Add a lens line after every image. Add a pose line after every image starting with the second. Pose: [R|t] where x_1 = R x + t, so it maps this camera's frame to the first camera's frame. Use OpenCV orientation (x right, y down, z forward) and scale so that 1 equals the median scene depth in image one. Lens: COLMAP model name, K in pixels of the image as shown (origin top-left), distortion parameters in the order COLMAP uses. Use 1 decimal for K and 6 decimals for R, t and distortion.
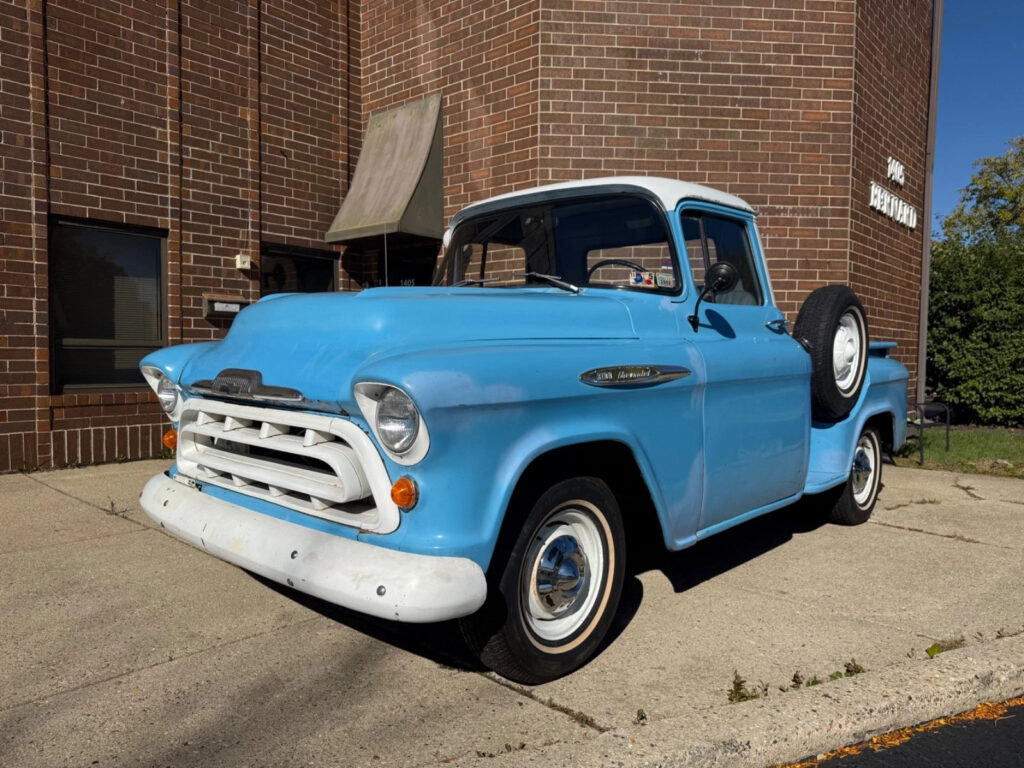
lens RADIAL K [[724.3, 0, 514.0], [0, 724.3, 387.9], [0, 0, 1]] dist [0.011305, -0.014542]
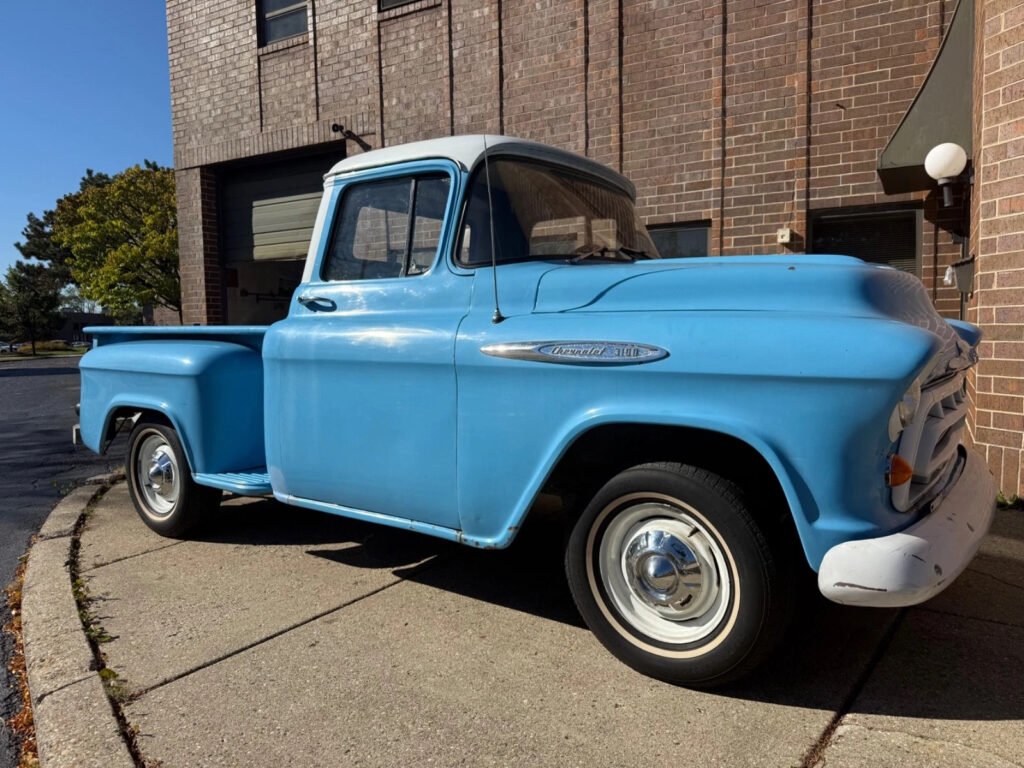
lens RADIAL K [[719.4, 0, 512.0], [0, 719.4, 384.0], [0, 0, 1]] dist [0.031415, -0.048610]
pose [[0.201699, 0.062925, -0.977424, 0.563609], [-0.027107, 0.997911, 0.058650, -0.022195], [0.979072, 0.014666, 0.202983, 0.479111]]
